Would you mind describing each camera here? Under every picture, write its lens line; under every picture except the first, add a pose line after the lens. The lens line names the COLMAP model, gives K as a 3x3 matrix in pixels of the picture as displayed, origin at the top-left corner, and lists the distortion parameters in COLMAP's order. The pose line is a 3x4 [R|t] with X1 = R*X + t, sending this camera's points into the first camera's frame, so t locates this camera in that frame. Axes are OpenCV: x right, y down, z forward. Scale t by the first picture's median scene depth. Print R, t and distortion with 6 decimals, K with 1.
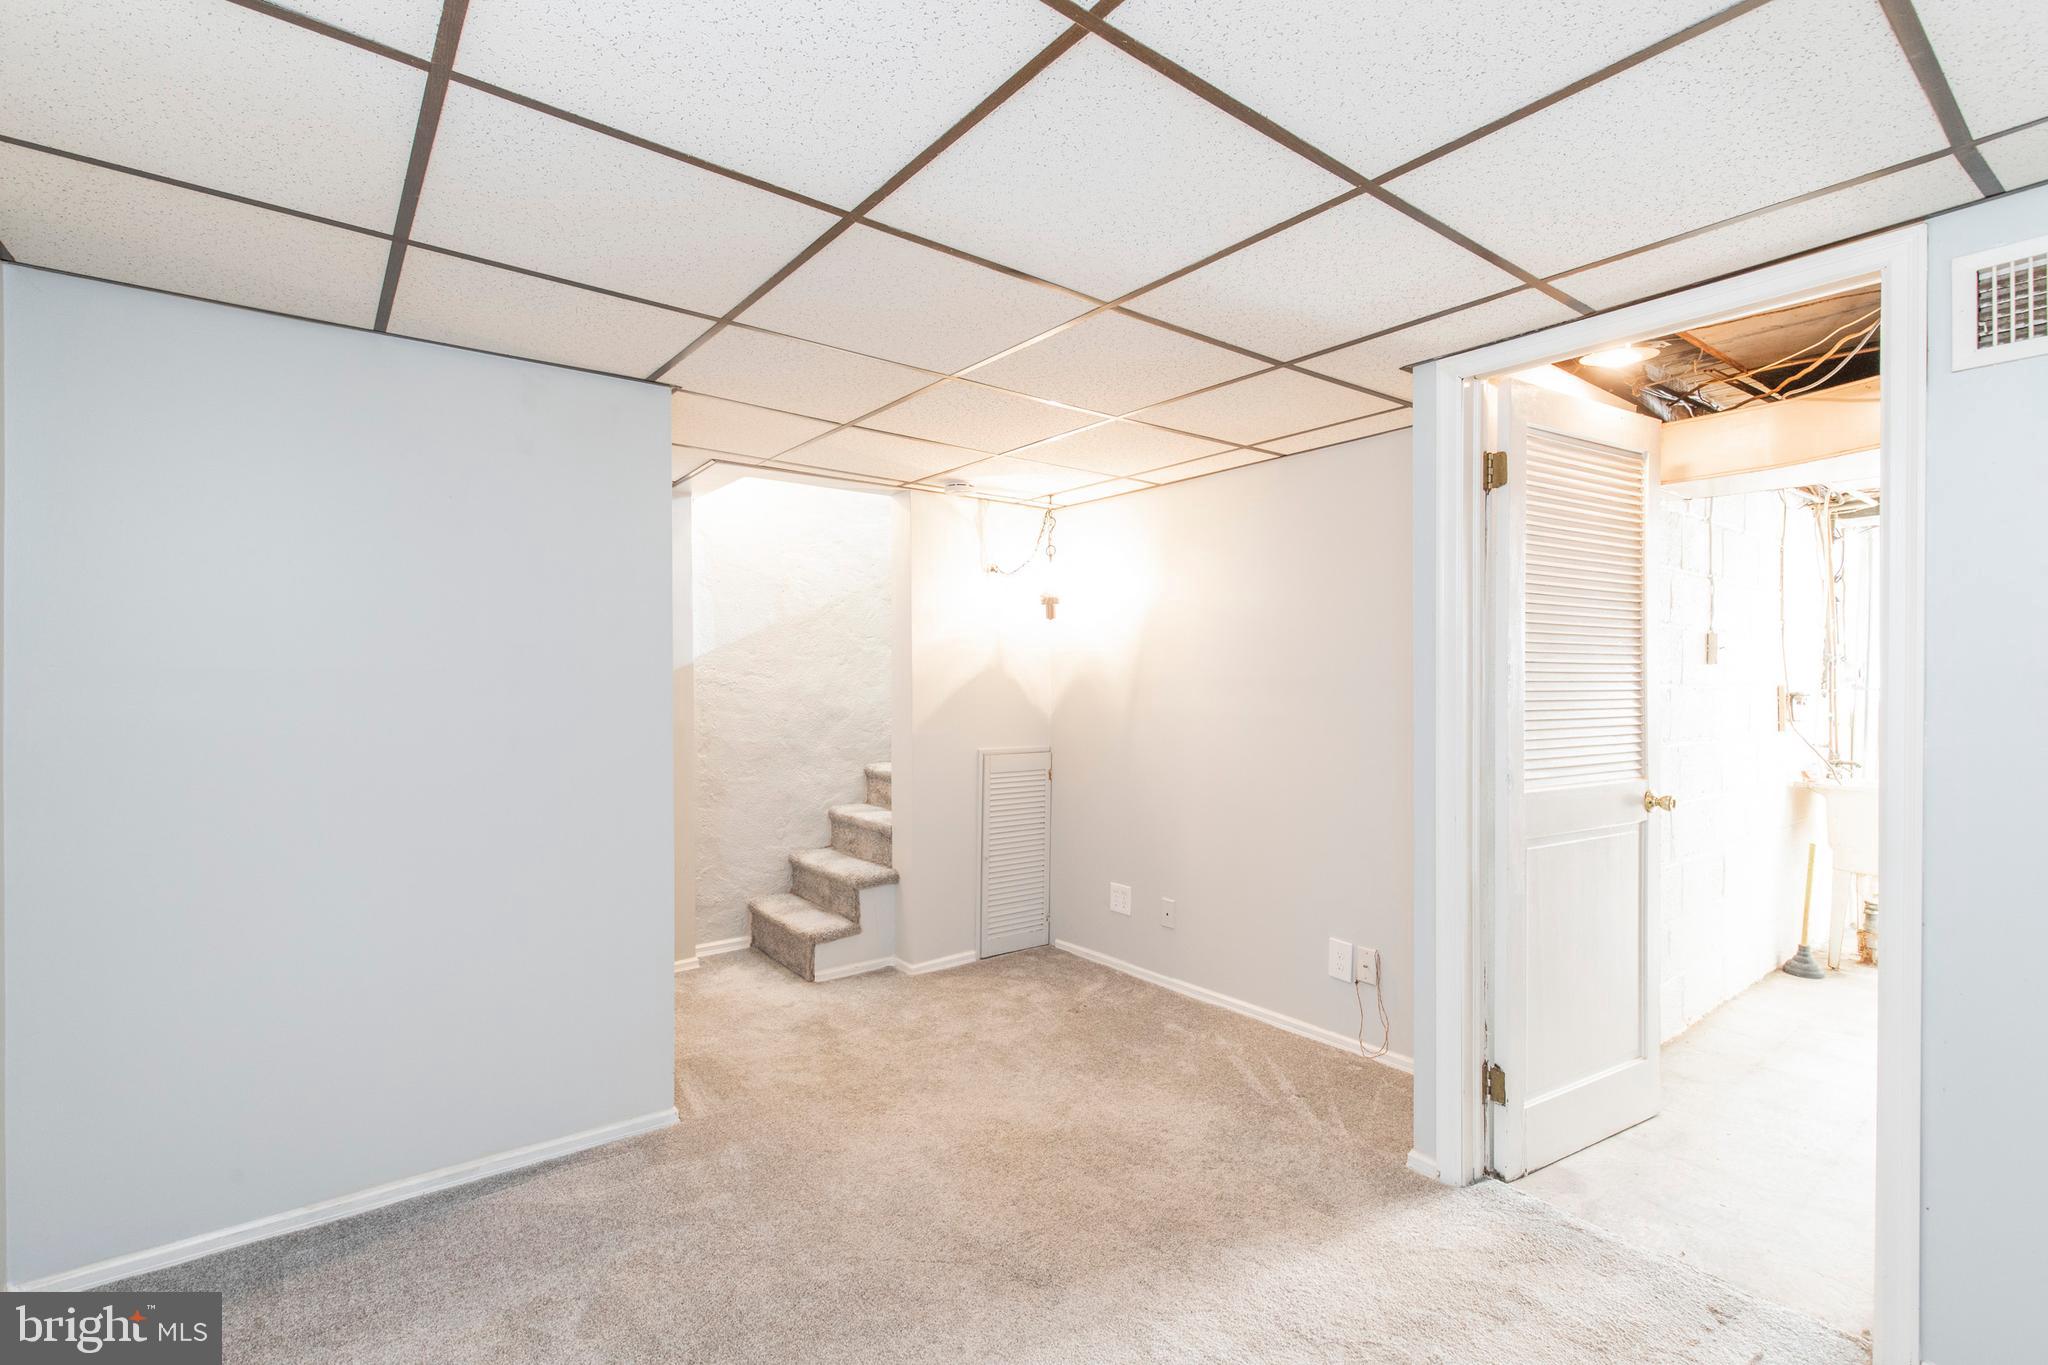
lens RADIAL K [[922.4, 0, 1023.6], [0, 922.4, 680.9], [0, 0, 1]] dist [0.006834, -0.000661]
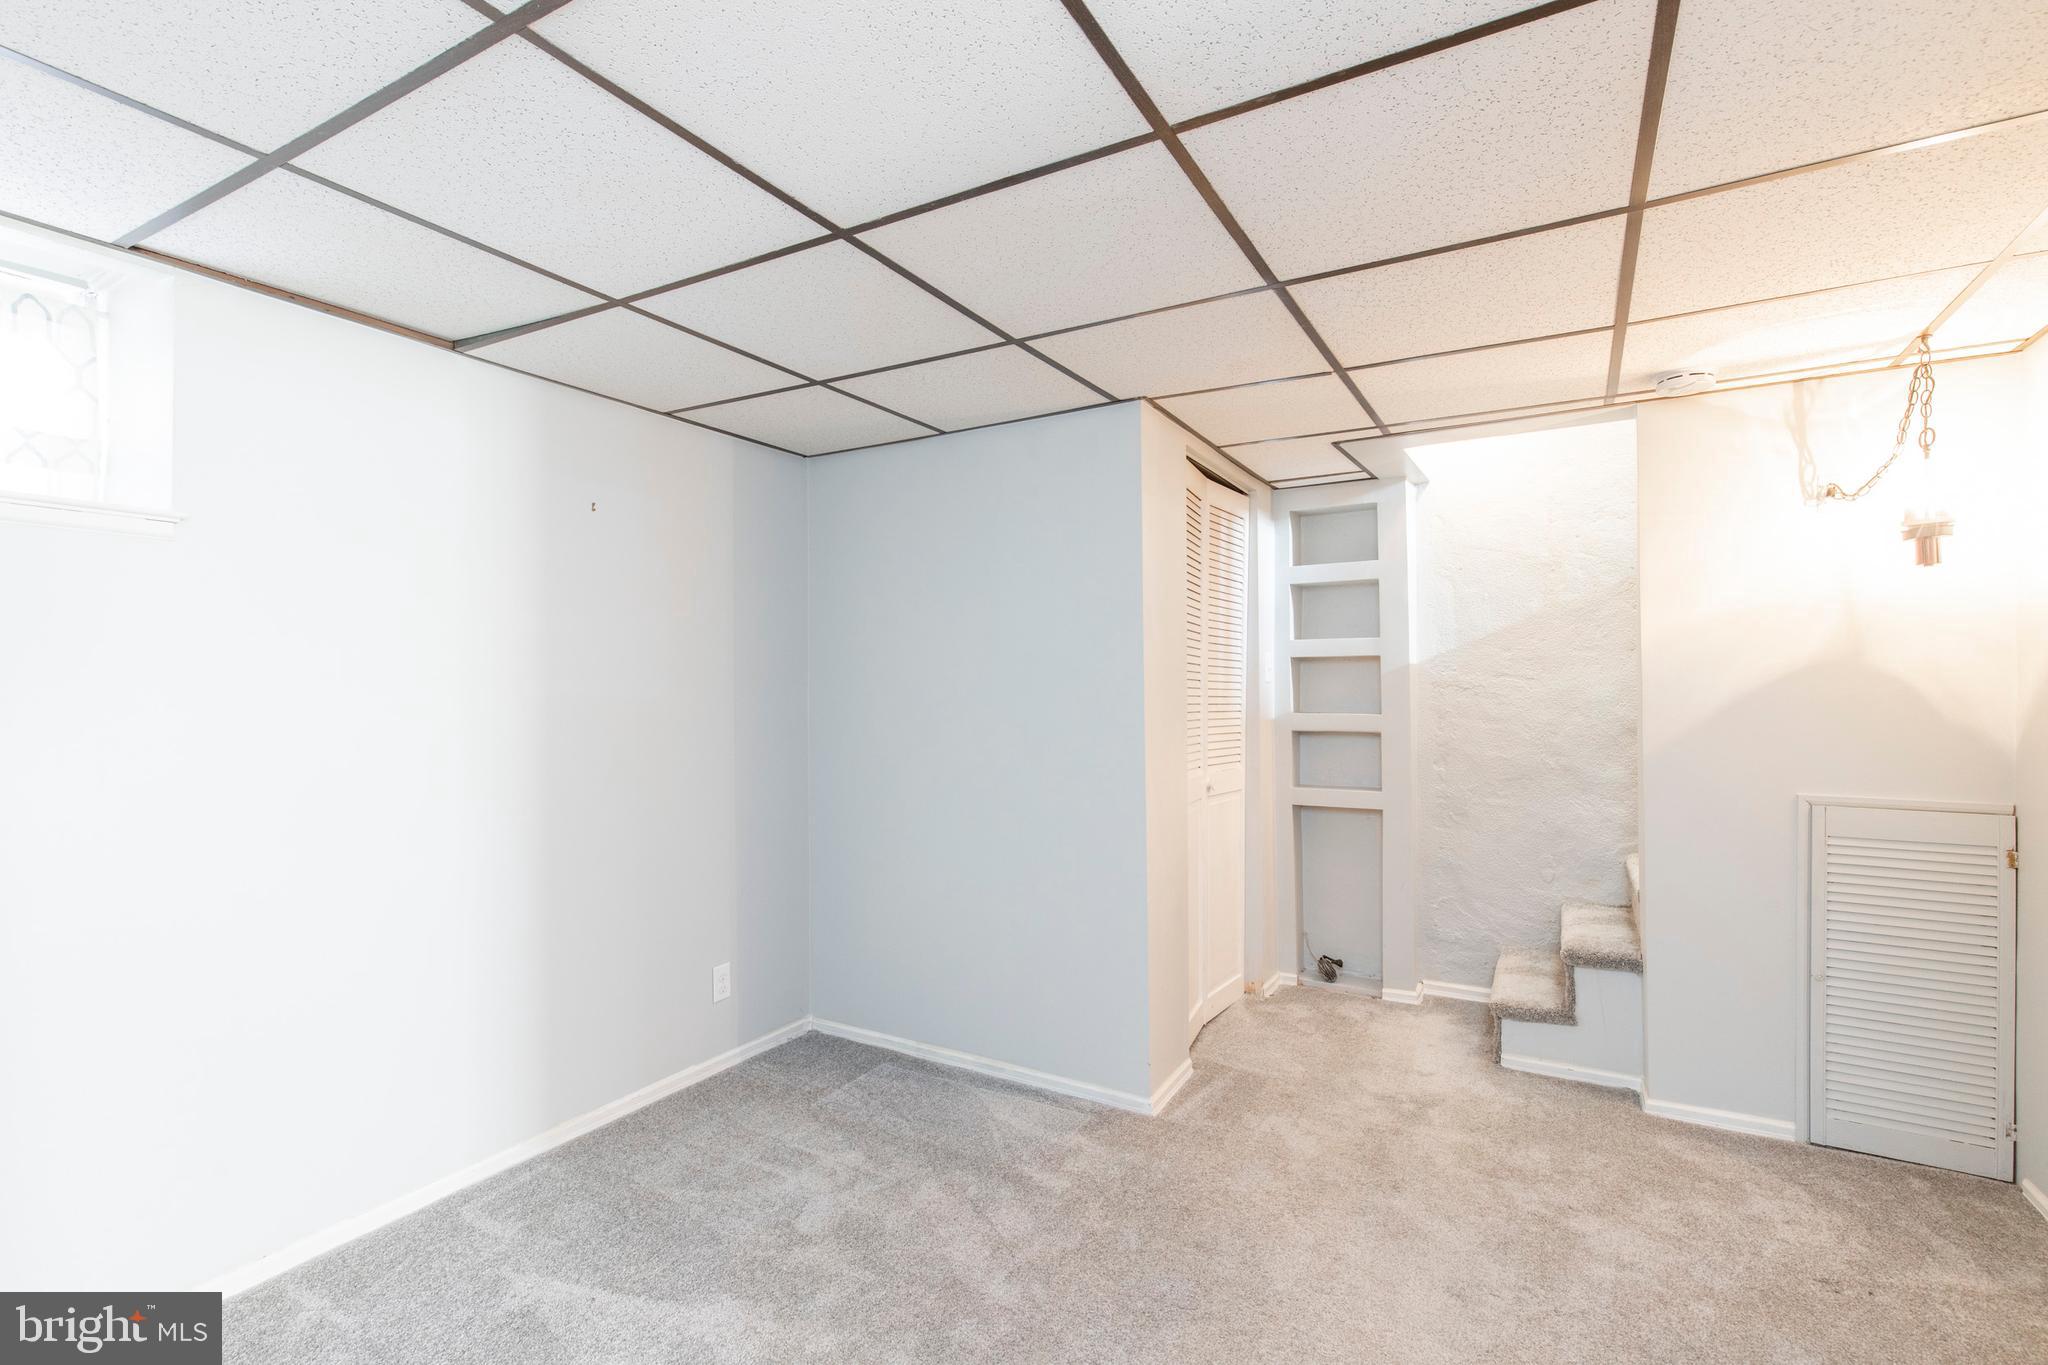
lens RADIAL K [[922.4, 0, 1023.6], [0, 922.4, 680.9], [0, 0, 1]] dist [0.006834, -0.000661]
pose [[0.381756, -0.010504, -0.924204, 0.337473], [0.001887, 0.999942, -0.010585, 0.005941], [0.924261, 0.002297, 0.381753, 0.311020]]
